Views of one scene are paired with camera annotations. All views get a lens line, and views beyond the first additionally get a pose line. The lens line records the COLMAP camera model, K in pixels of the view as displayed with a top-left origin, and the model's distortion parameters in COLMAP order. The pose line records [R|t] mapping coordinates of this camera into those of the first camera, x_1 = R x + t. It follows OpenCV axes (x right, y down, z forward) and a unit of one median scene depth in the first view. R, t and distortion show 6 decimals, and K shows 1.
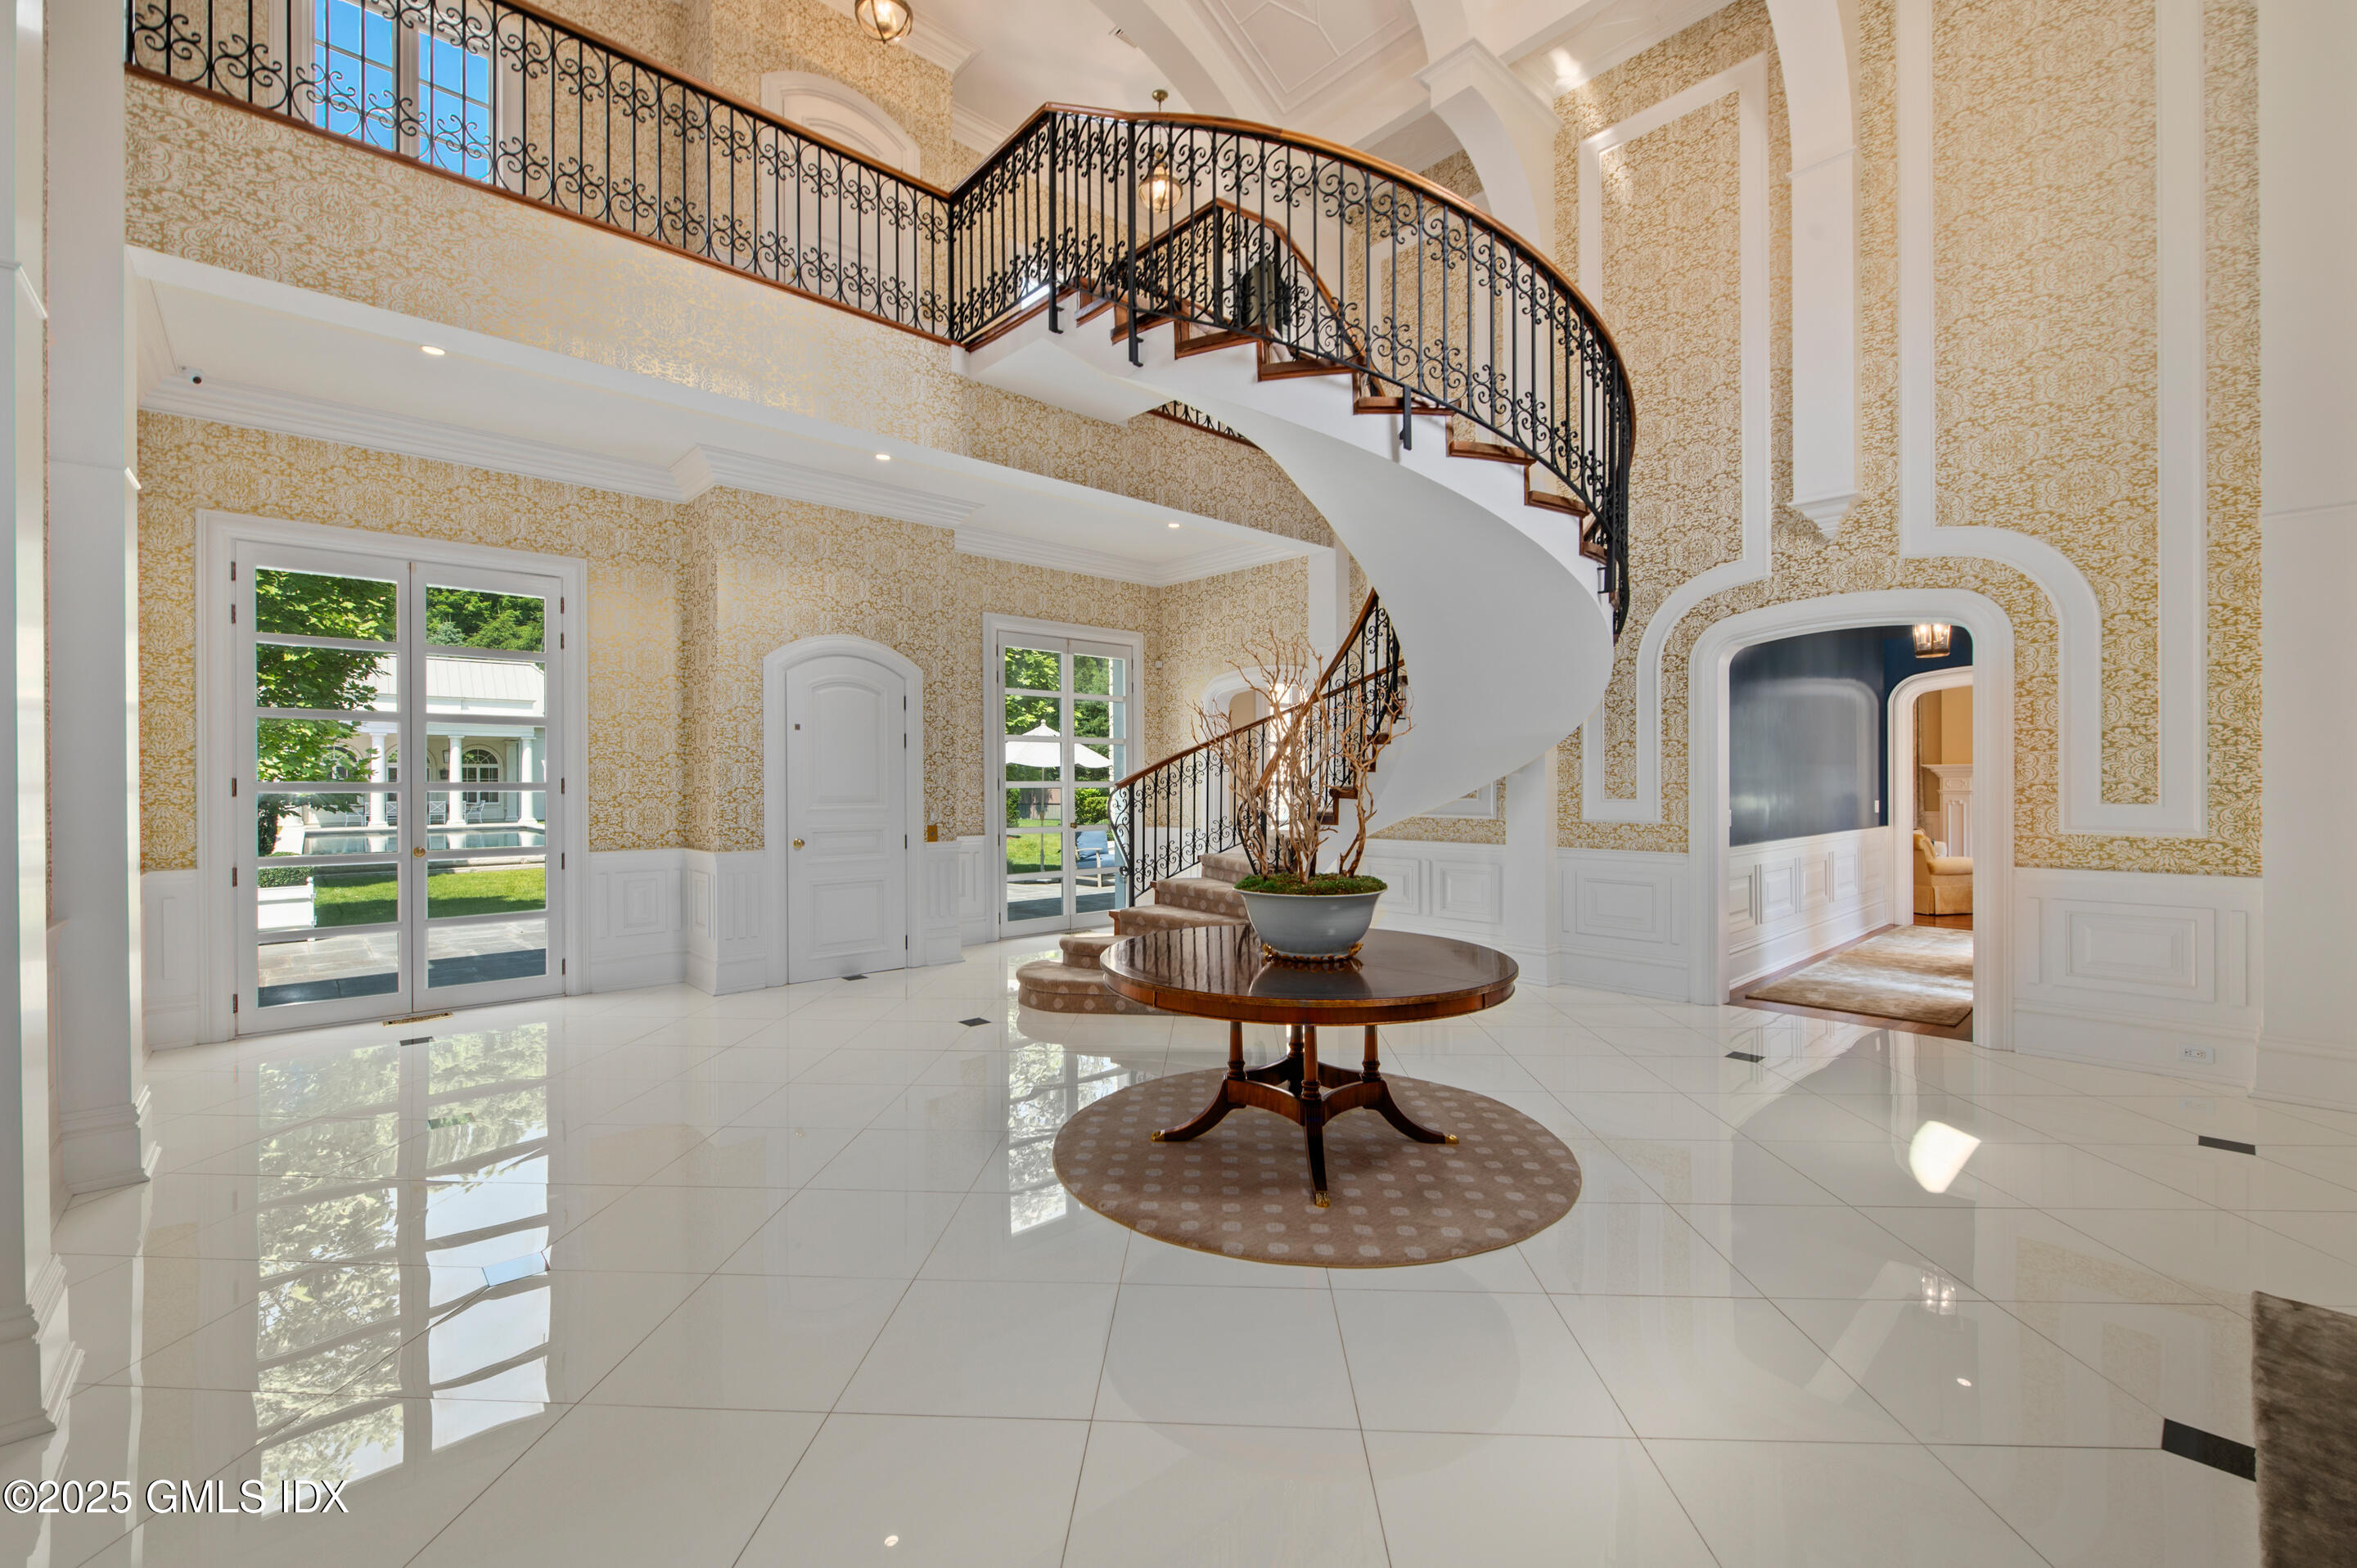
lens RADIAL K [[948.4, 0, 1170.3], [0, 948.4, 785.6], [0, 0, 1]] dist [0.001441, -0.000556]
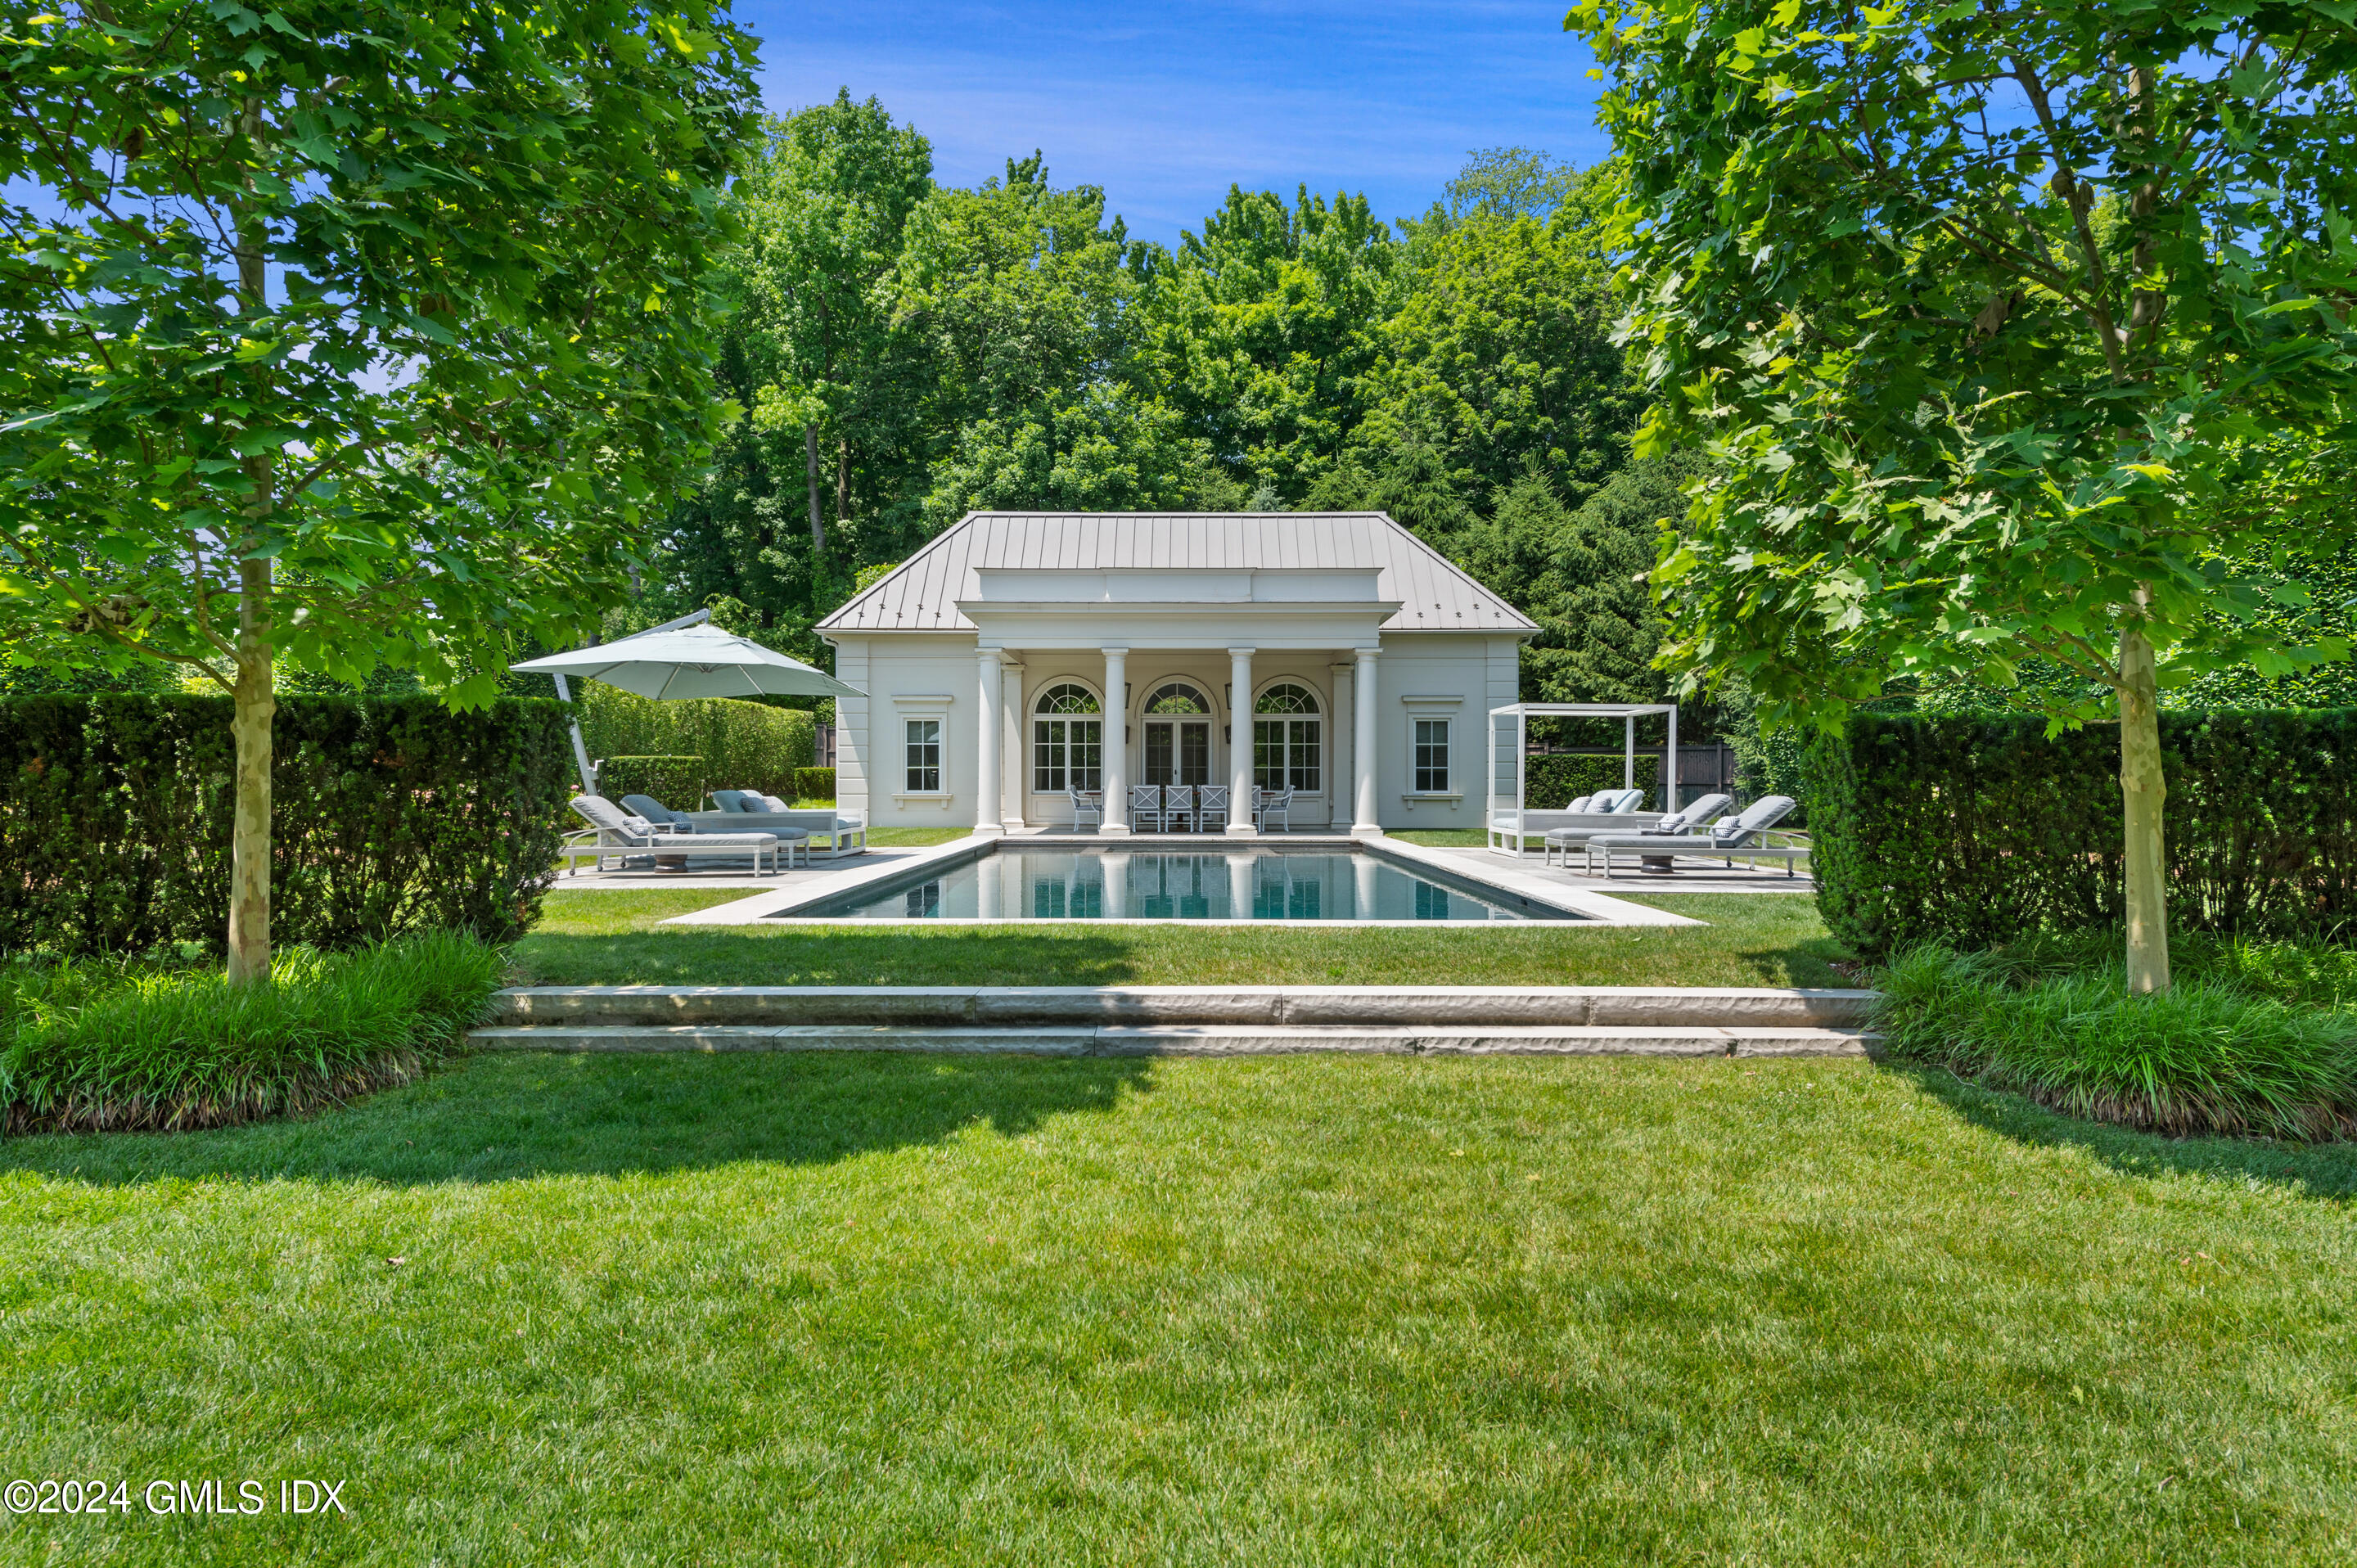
lens RADIAL K [[1601.8, 0, 1182.8], [0, 1601.8, 796.3], [0, 0, 1]] dist [0.027072, -0.001572]
pose [[0.745320, 0.011292, -0.666611, -0.217349], [-0.004400, 0.999918, 0.012019, 0.011116], [0.666692, -0.006025, 0.745309, 0.348786]]
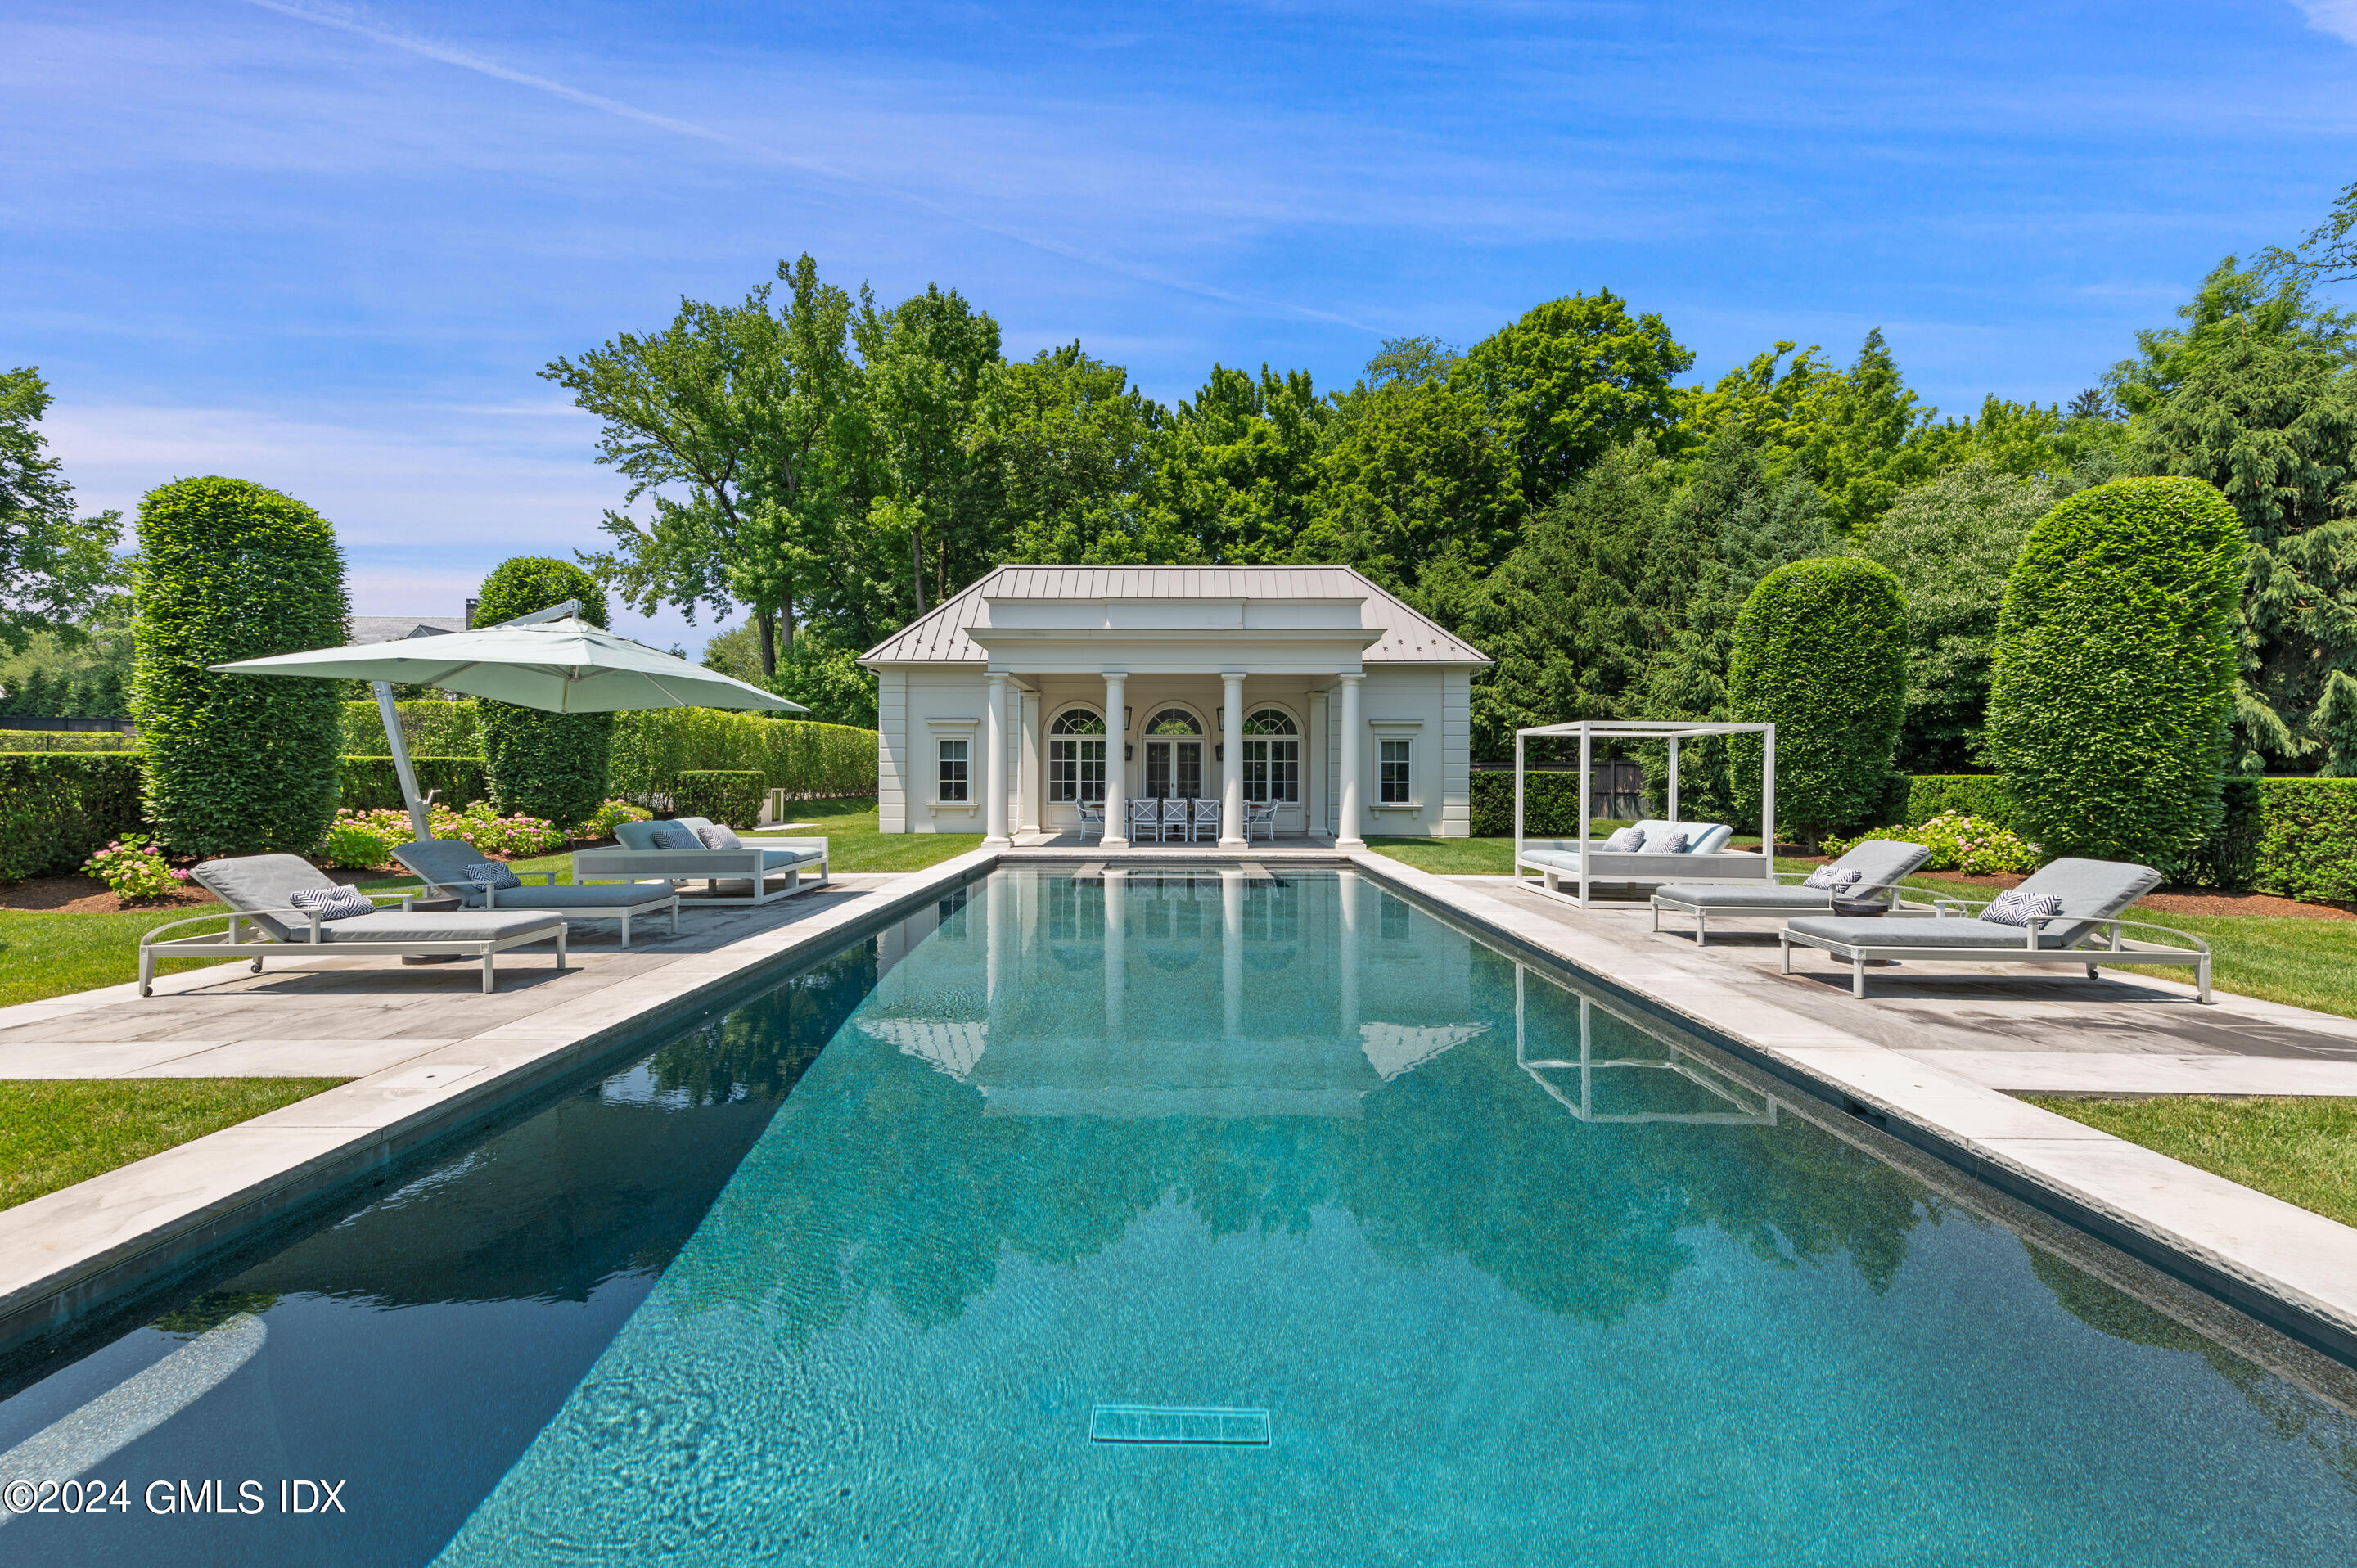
lens RADIAL K [[948.4, 0, 1176.2], [0, 948.4, 774.5], [0, 0, 1]] dist [0.001441, -0.000556]
pose [[0.742778, 0.005657, -0.669514, -0.398714], [-0.006917, 0.999976, 0.000775, 0.001329], [0.669502, 0.004056, 0.742799, 0.552563]]
